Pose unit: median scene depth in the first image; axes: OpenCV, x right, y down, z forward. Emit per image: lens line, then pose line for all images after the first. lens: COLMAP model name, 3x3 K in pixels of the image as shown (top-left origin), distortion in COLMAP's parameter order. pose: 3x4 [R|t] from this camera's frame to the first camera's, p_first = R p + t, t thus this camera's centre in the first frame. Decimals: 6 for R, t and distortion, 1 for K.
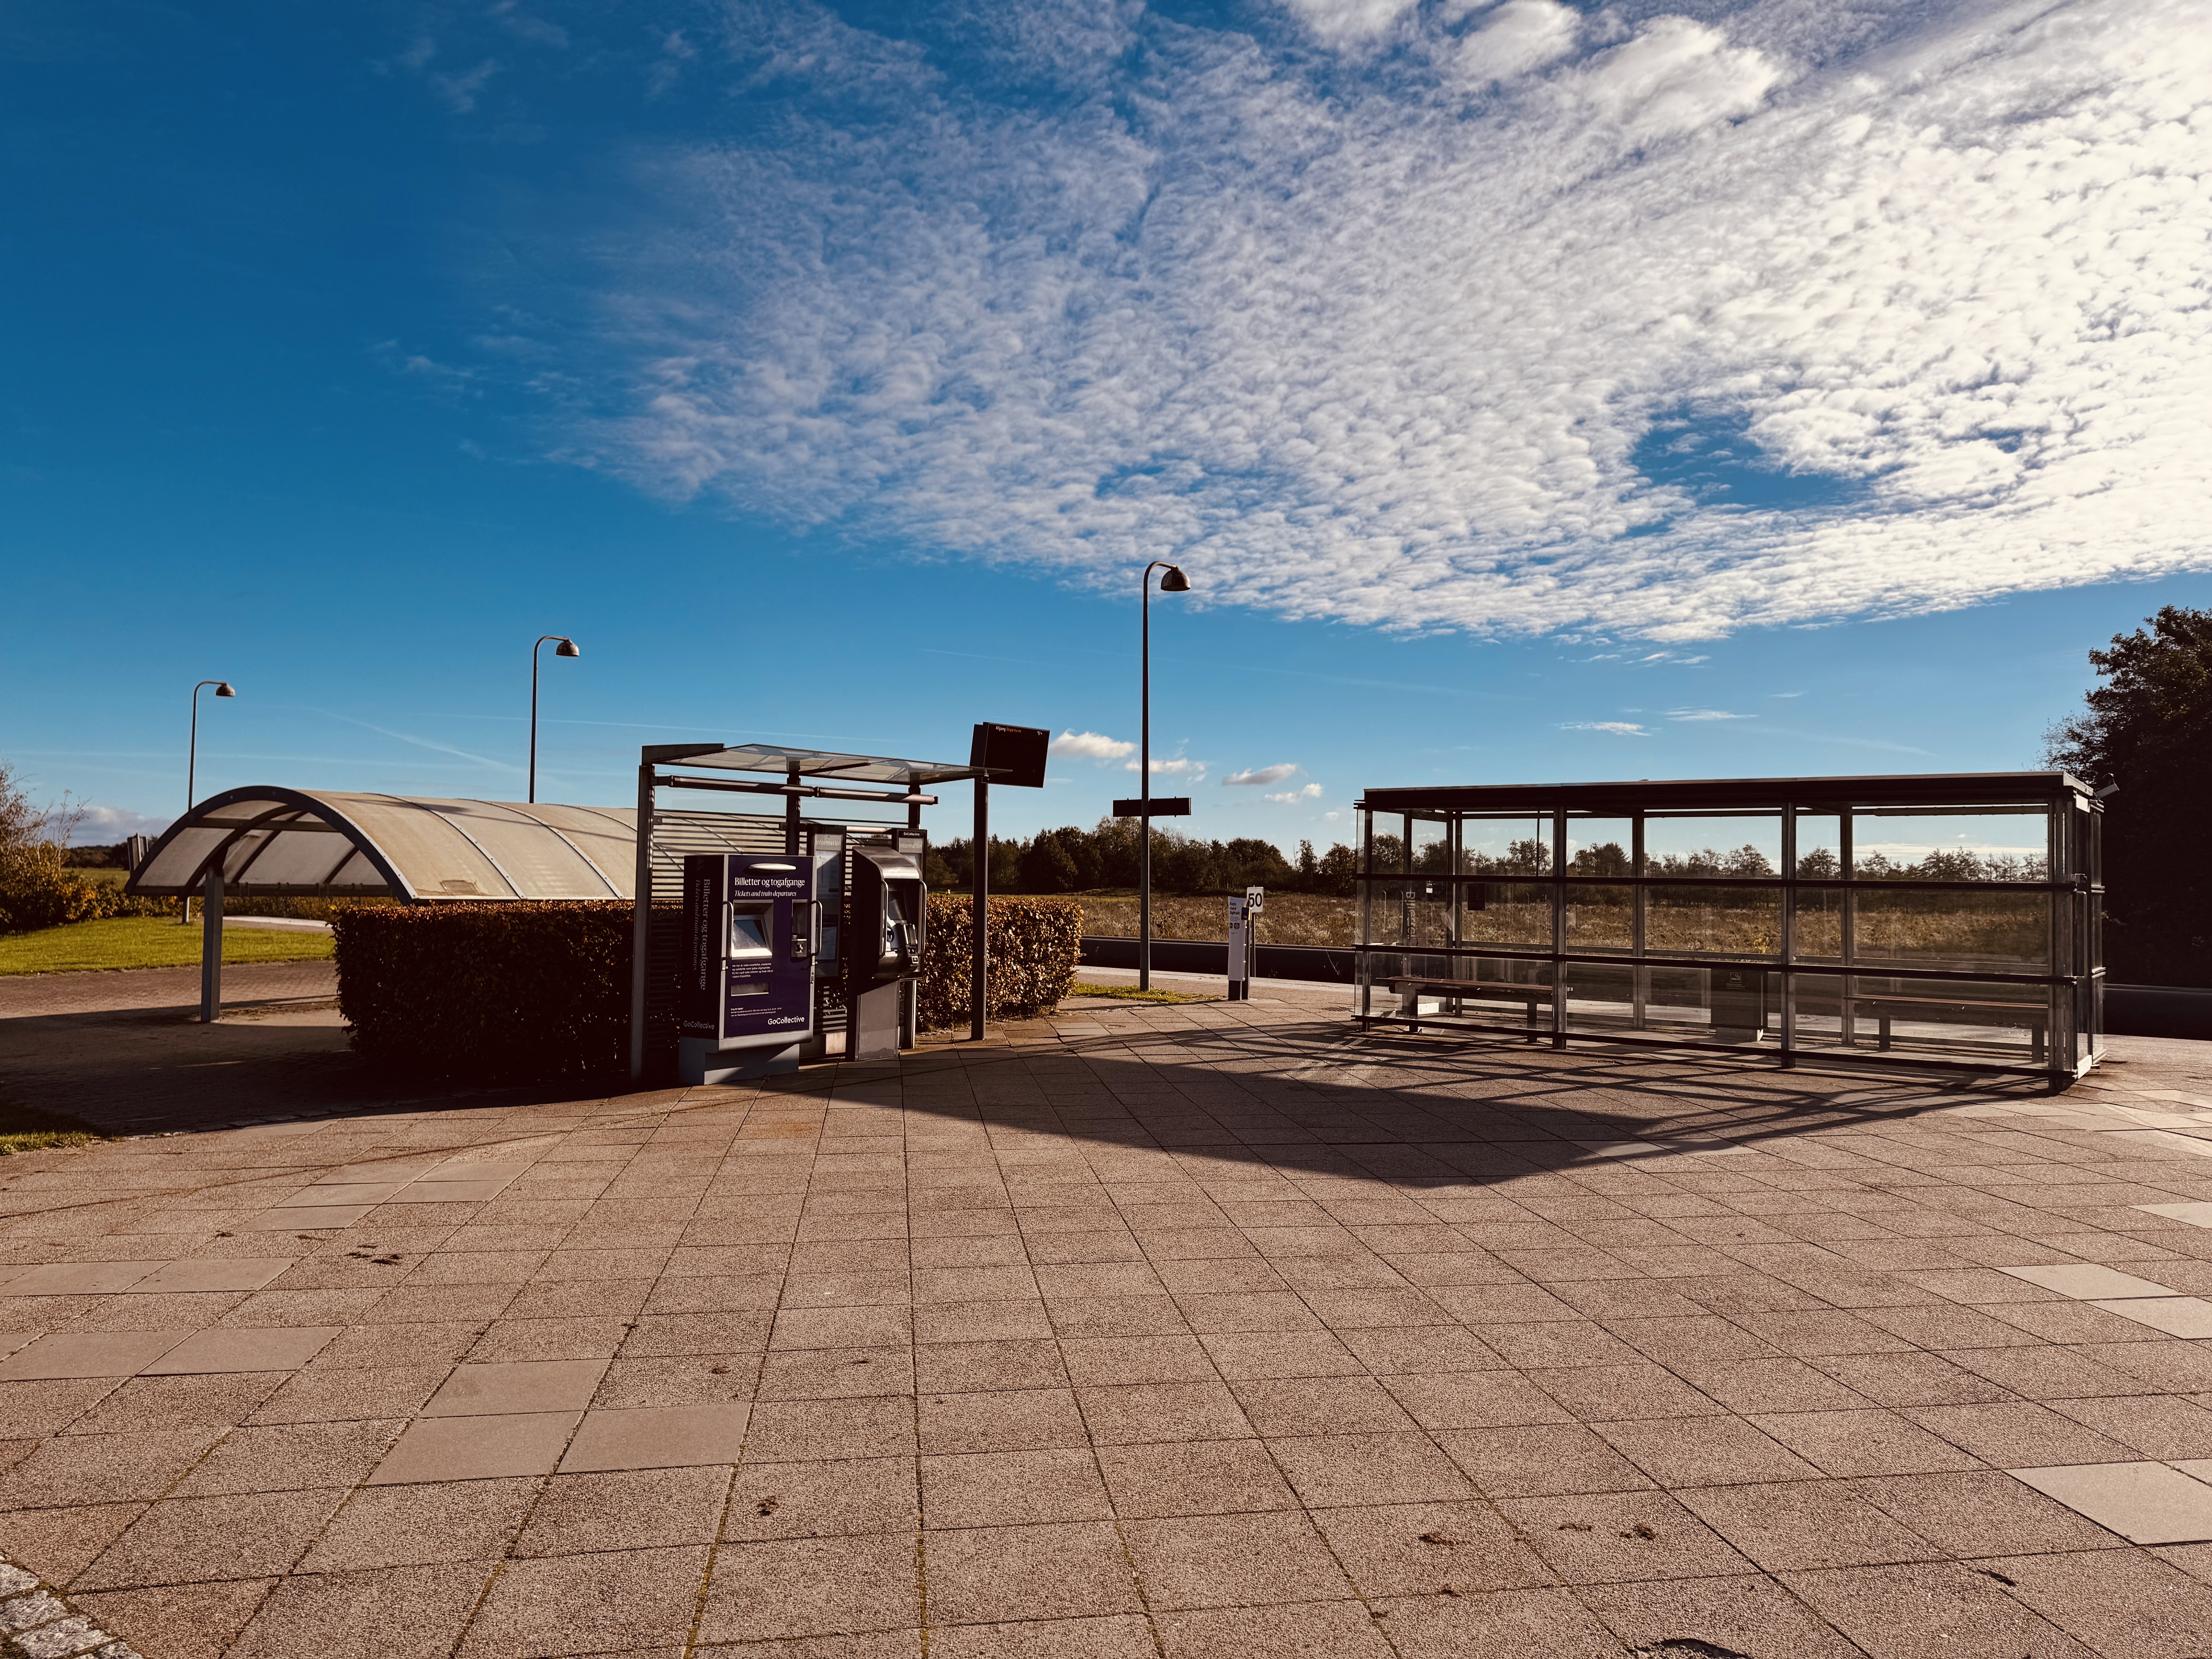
lens RADIAL K [[1554.3, 0, 1108.6], [0, 1554.3, 794.0], [0, 0, 1]] dist [0.082009, -0.099200]
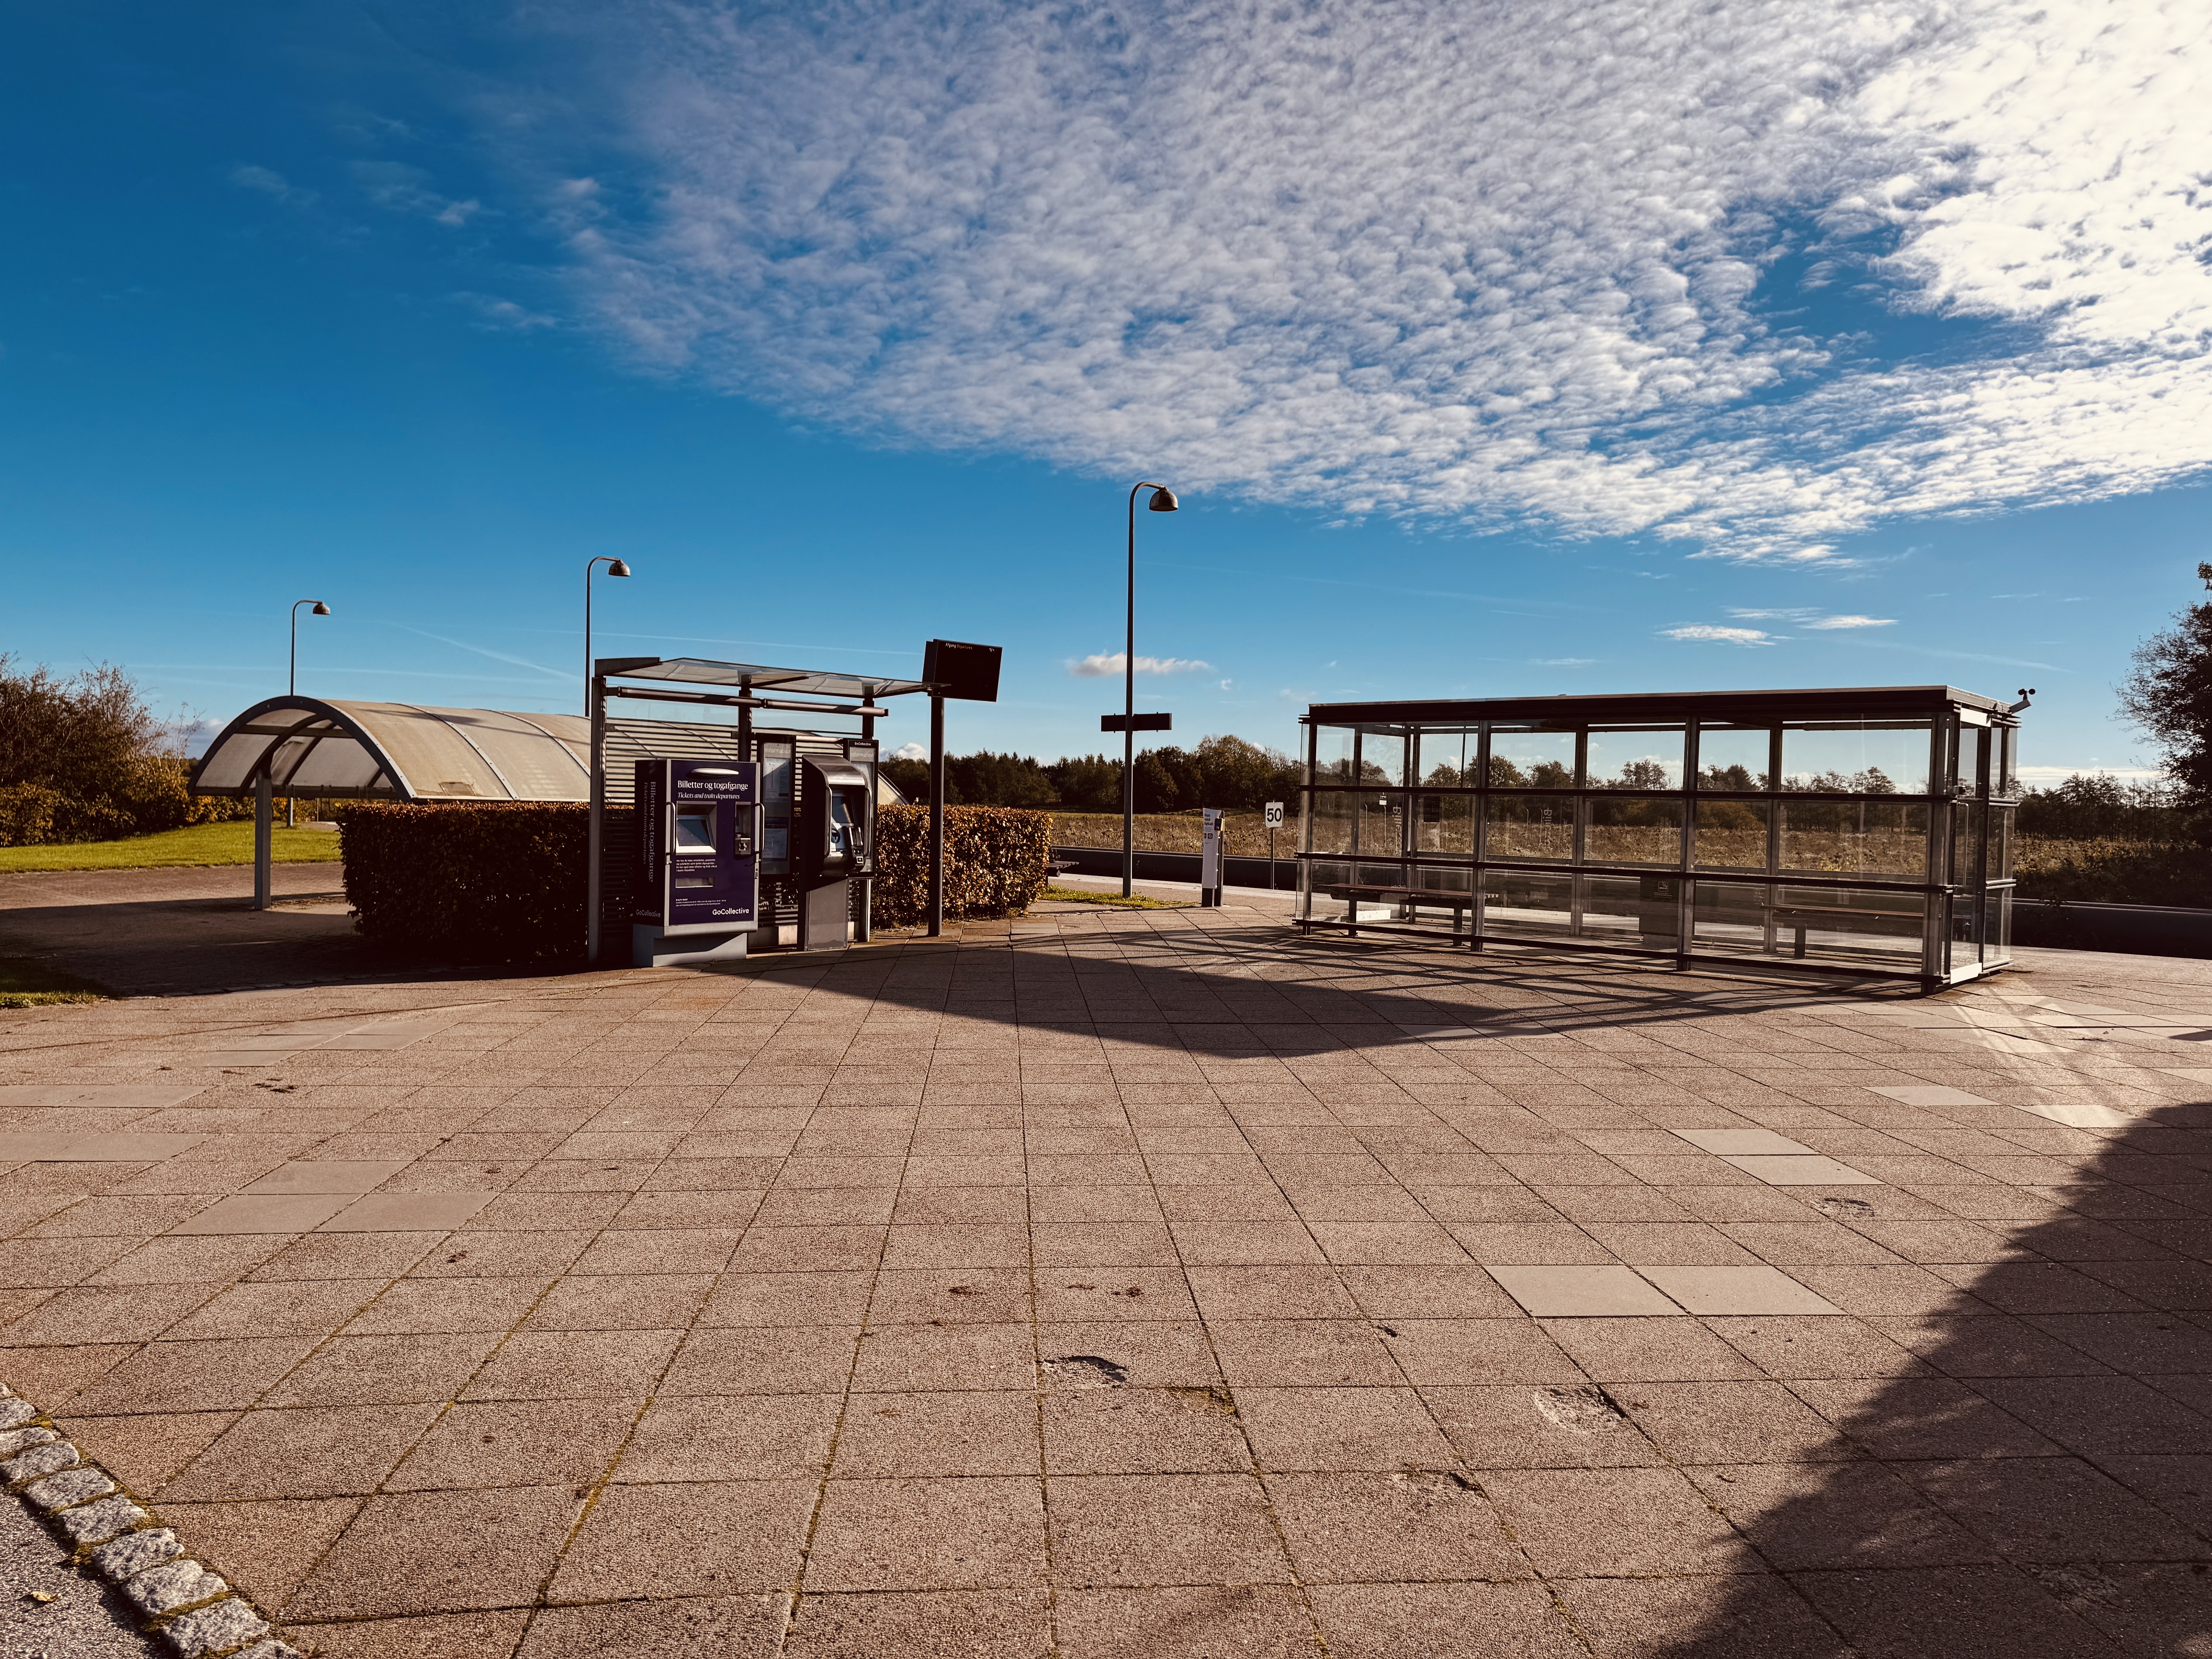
lens RADIAL K [[1560.5, 0, 1106.0], [0, 1560.5, 829.5], [0, 0, 1]] dist [0.081925, -0.099804]
pose [[0.996701, 0.009941, -0.080549, 0.132352], [-0.004002, 0.997283, 0.073558, 0.004737], [0.081062, -0.072993, 0.994033, -0.064055]]
